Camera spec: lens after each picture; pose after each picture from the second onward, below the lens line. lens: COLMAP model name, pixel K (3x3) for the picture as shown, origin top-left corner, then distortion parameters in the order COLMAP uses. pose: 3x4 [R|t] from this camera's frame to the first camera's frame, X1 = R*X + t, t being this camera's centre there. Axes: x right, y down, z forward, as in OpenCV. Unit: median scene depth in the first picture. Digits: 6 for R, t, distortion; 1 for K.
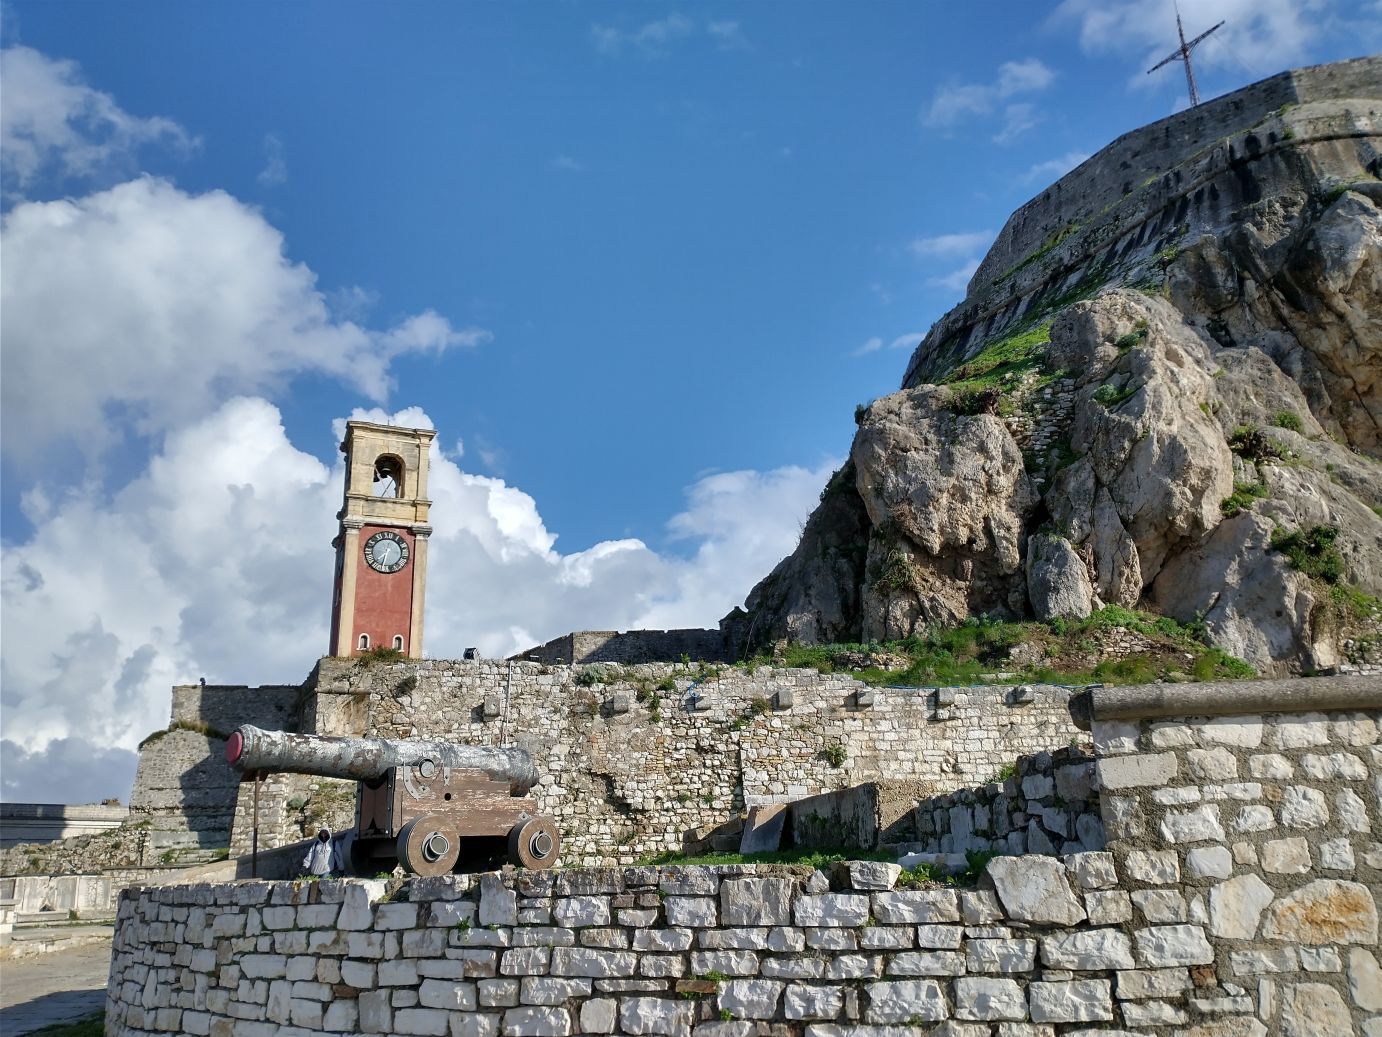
lens RADIAL K [[1115.3, 0, 691.0], [0, 1115.3, 518.5], [0, 0, 1]] dist [0.067669, -0.159708]
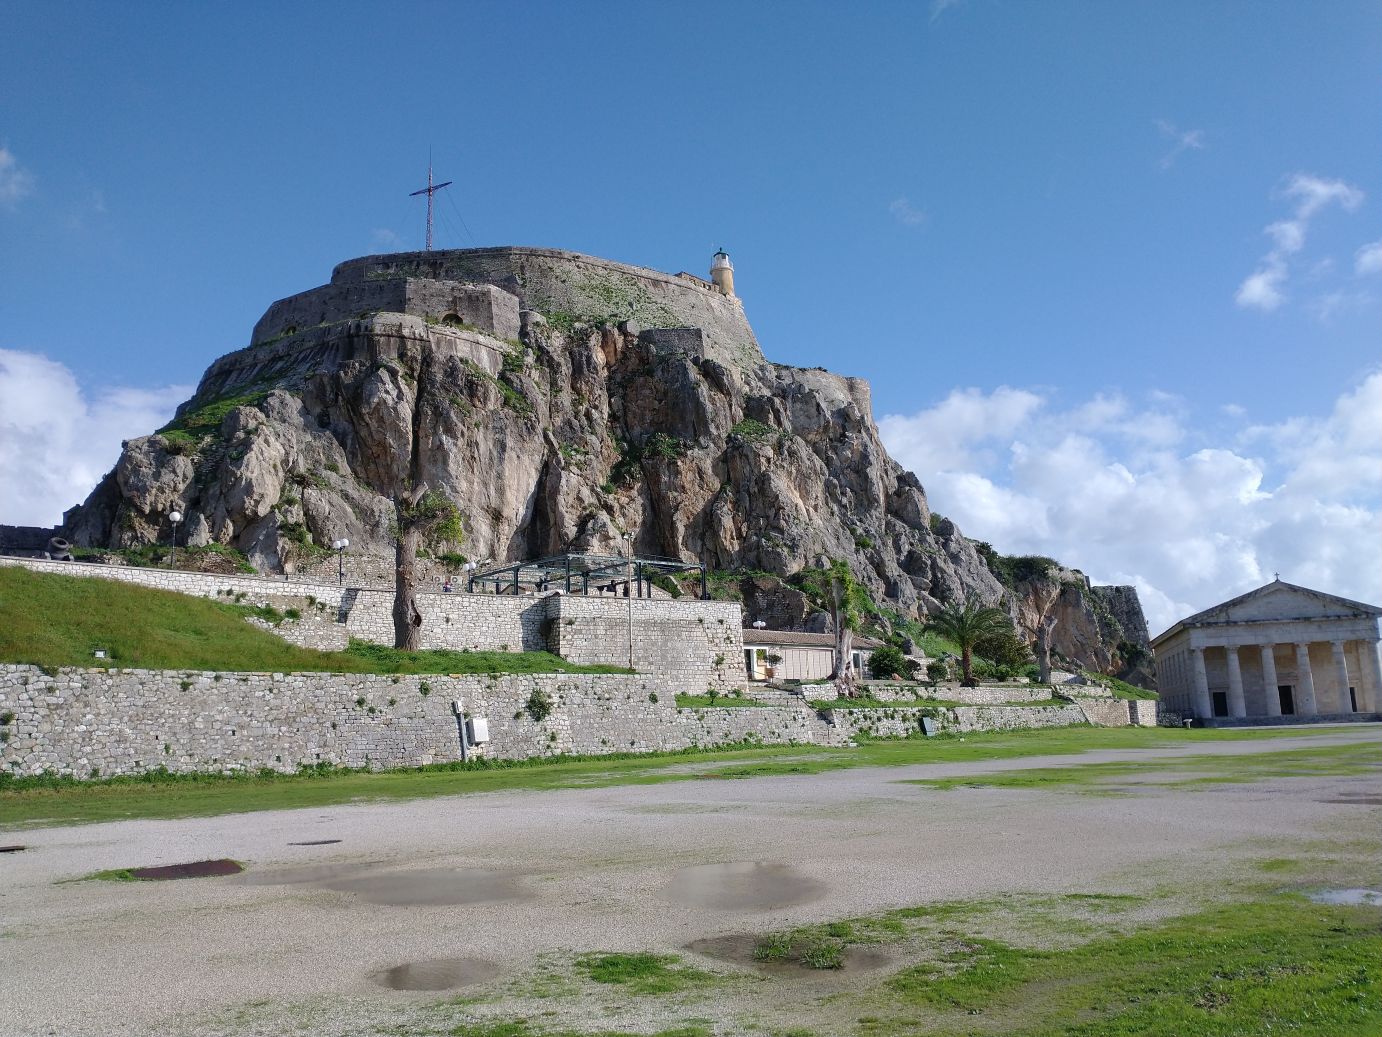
lens RADIAL K [[1115.3, 0, 691.0], [0, 1115.3, 518.5], [0, 0, 1]] dist [0.067669, -0.159708]
pose [[0.868718, 0.094762, 0.486158, 0.065605], [-0.145261, 0.987111, 0.067159, -0.283282], [-0.473528, -0.128962, 0.871286, -1.597128]]
